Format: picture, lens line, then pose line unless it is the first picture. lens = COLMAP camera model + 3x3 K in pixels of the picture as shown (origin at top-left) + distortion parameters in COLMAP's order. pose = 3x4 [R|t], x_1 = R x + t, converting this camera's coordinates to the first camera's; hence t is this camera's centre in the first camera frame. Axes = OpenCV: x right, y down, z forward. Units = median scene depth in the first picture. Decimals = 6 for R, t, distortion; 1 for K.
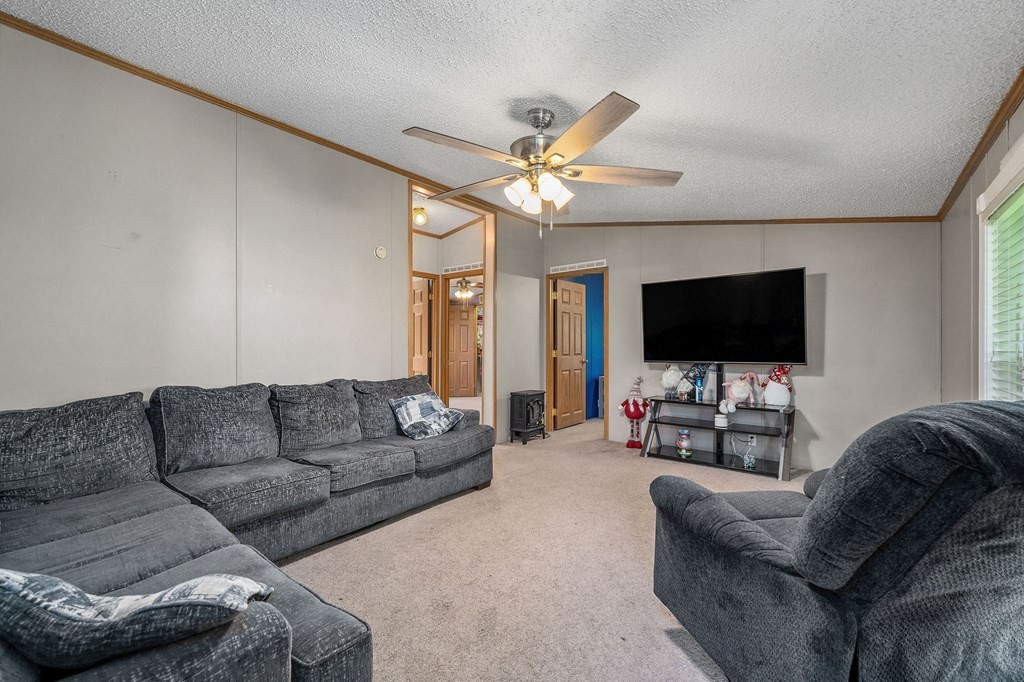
lens RADIAL K [[440.7, 0, 514.1], [0, 440.7, 345.2], [0, 0, 1]] dist [0.000421, 0.000230]
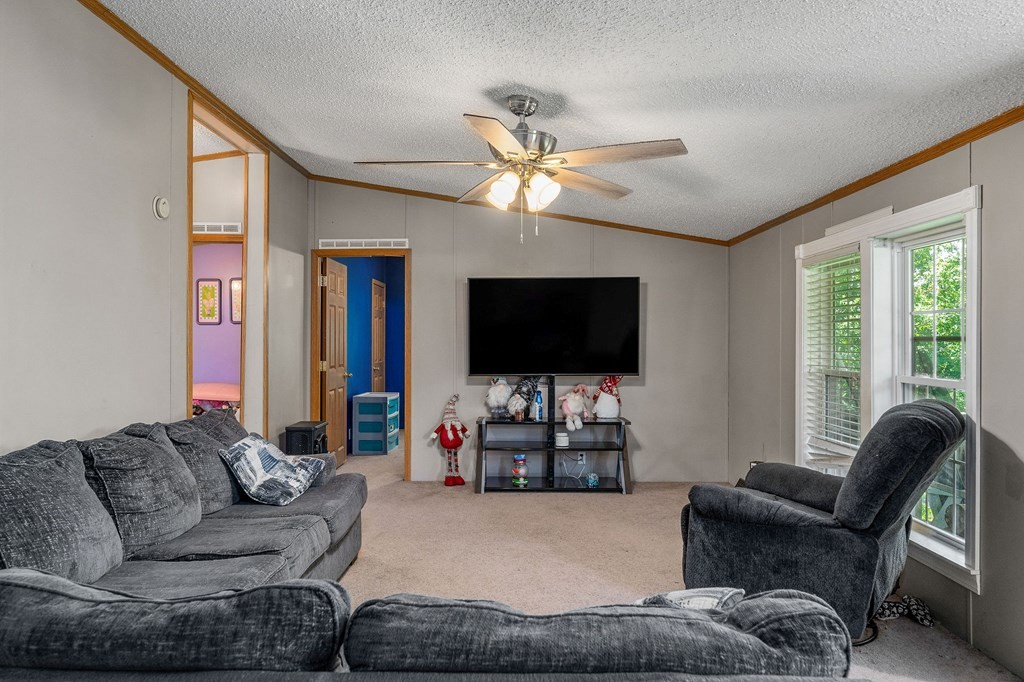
lens RADIAL K [[699.3, 0, 512.0], [0, 699.3, 341.0], [0, 0, 1]] dist [-0.002138, 0.000099]
pose [[0.772785, 0.001660, 0.634665, -0.485550], [-0.003878, 0.999990, 0.002106, -0.030291], [-0.634656, -0.004089, 0.772784, -0.032202]]
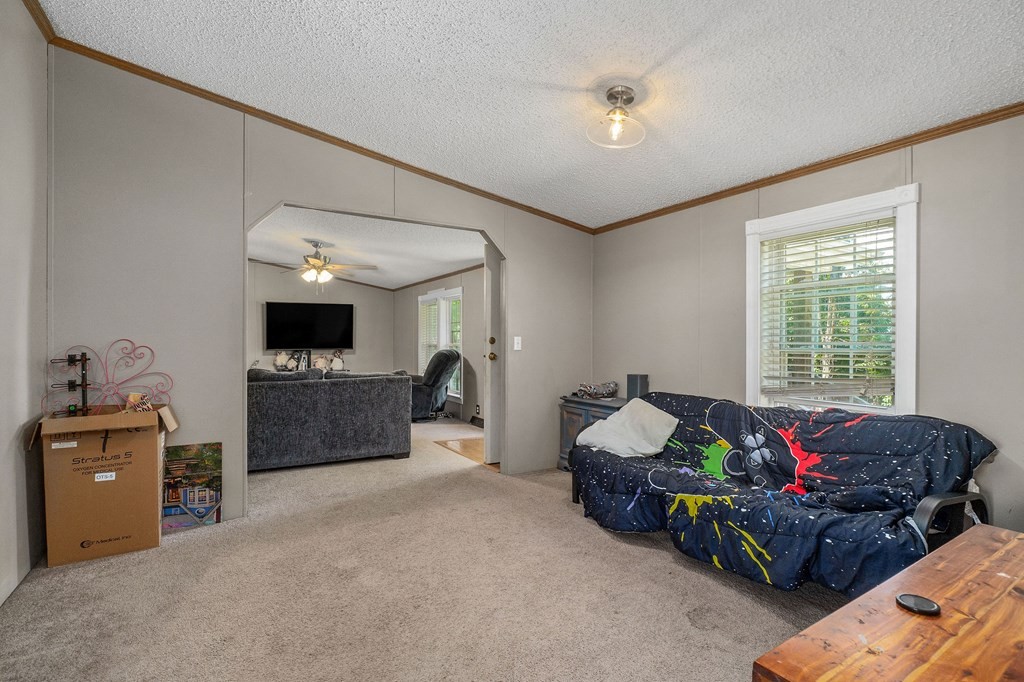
lens RADIAL K [[473.4, 0, 506.1], [0, 473.4, 342.0], [0, 0, 1]] dist [0.000794, 0.000400]
pose [[0.348642, -0.004642, 0.937245, -1.094754], [-0.004778, 0.999966, 0.006730, -0.008628], [-0.937244, -0.006824, 0.348608, -0.452269]]
